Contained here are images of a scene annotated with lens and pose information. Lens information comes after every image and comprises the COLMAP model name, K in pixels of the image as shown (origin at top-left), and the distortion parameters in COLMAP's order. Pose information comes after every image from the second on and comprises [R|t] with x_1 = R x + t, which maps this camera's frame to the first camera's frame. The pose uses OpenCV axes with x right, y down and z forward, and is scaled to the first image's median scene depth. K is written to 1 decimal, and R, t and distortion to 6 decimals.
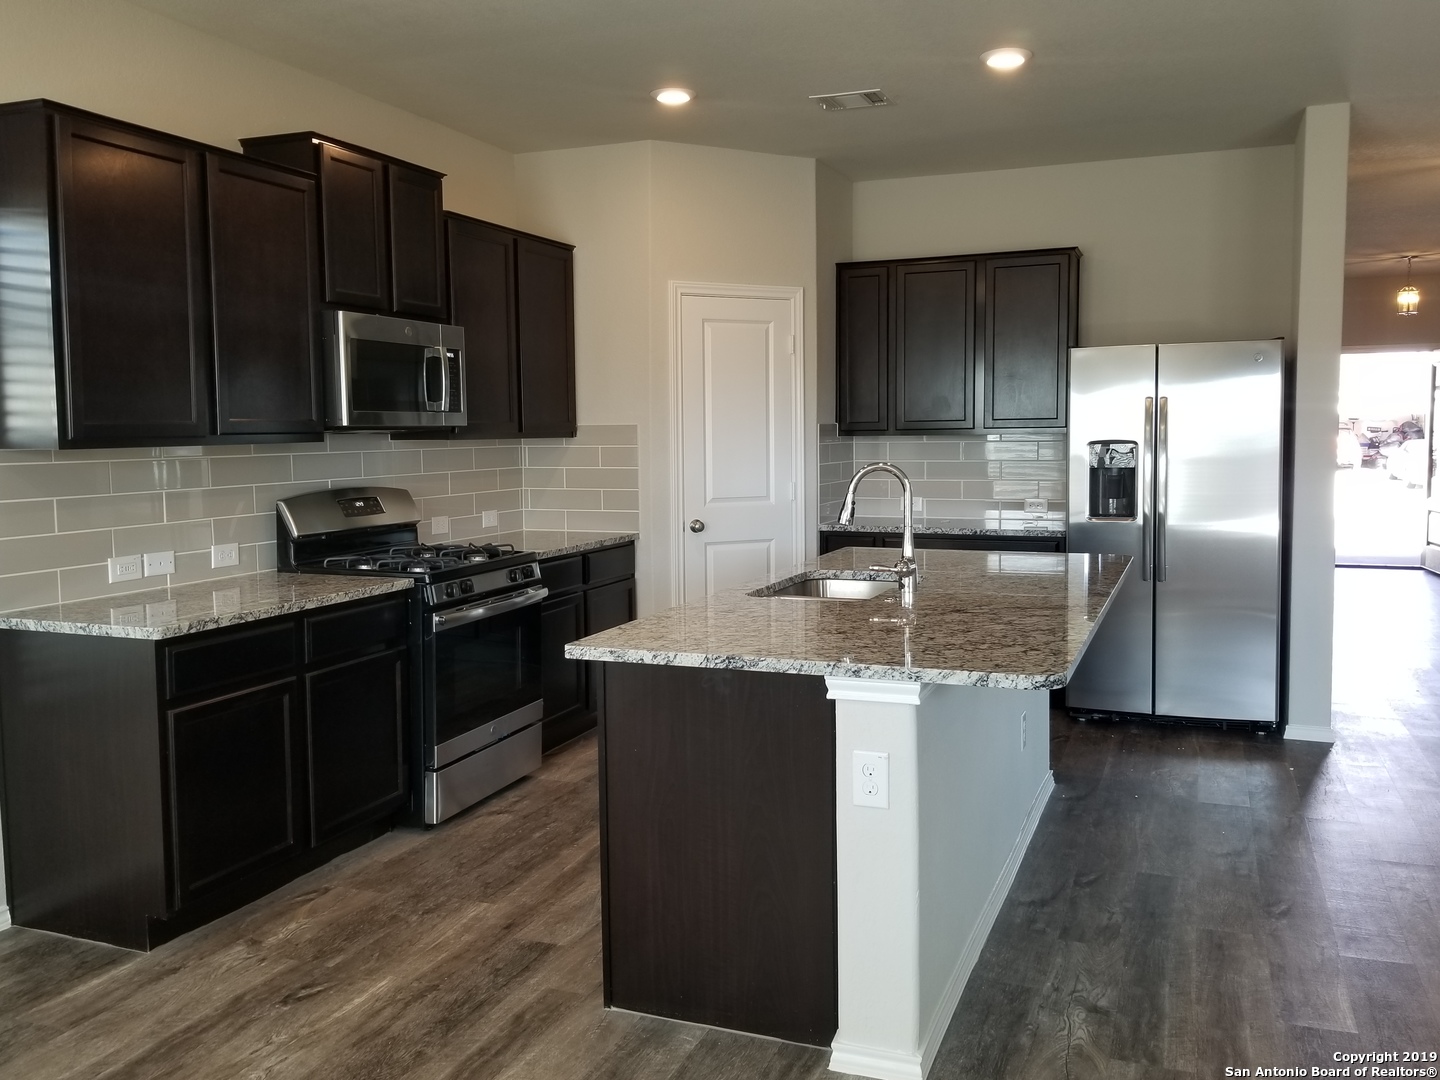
lens RADIAL K [[1223.1, 0, 730.7], [0, 1223.1, 530.3], [0, 0, 1]] dist [0.054328, -0.122596]
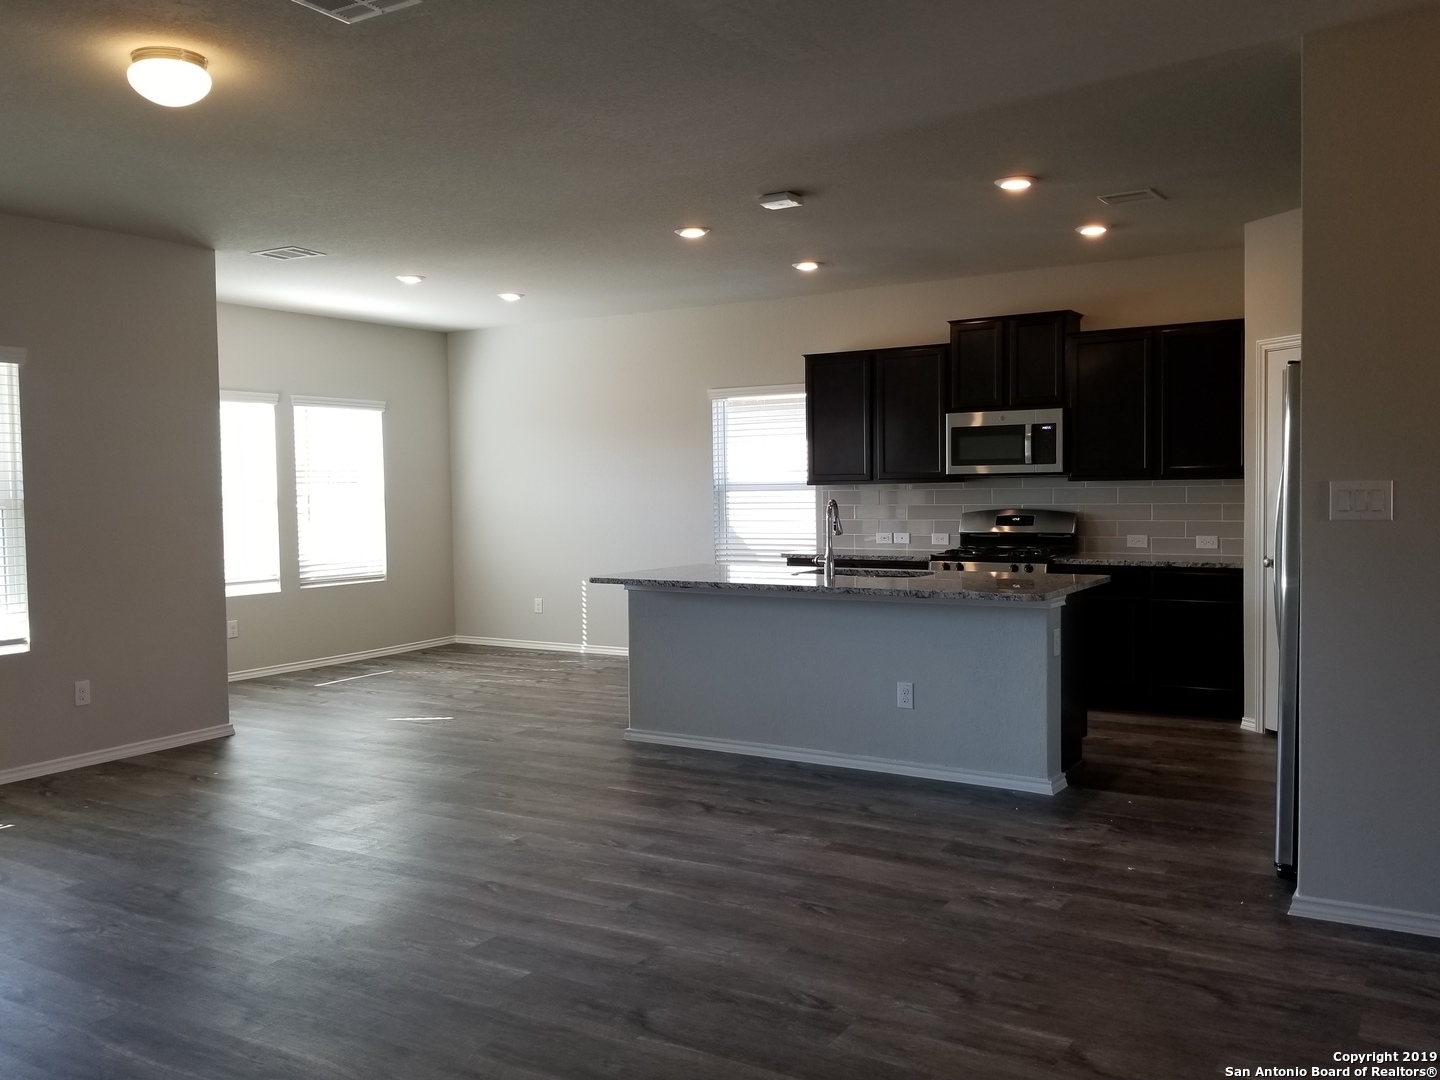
lens RADIAL K [[1216.0, 0, 713.8], [0, 1216.0, 535.1], [0, 0, 1]] dist [0.091345, -0.190565]
pose [[-0.180240, 0.057577, -0.981936, 1.362115], [-0.067558, 0.995203, 0.070755, -0.085679], [0.981300, 0.079091, -0.175486, 0.842974]]
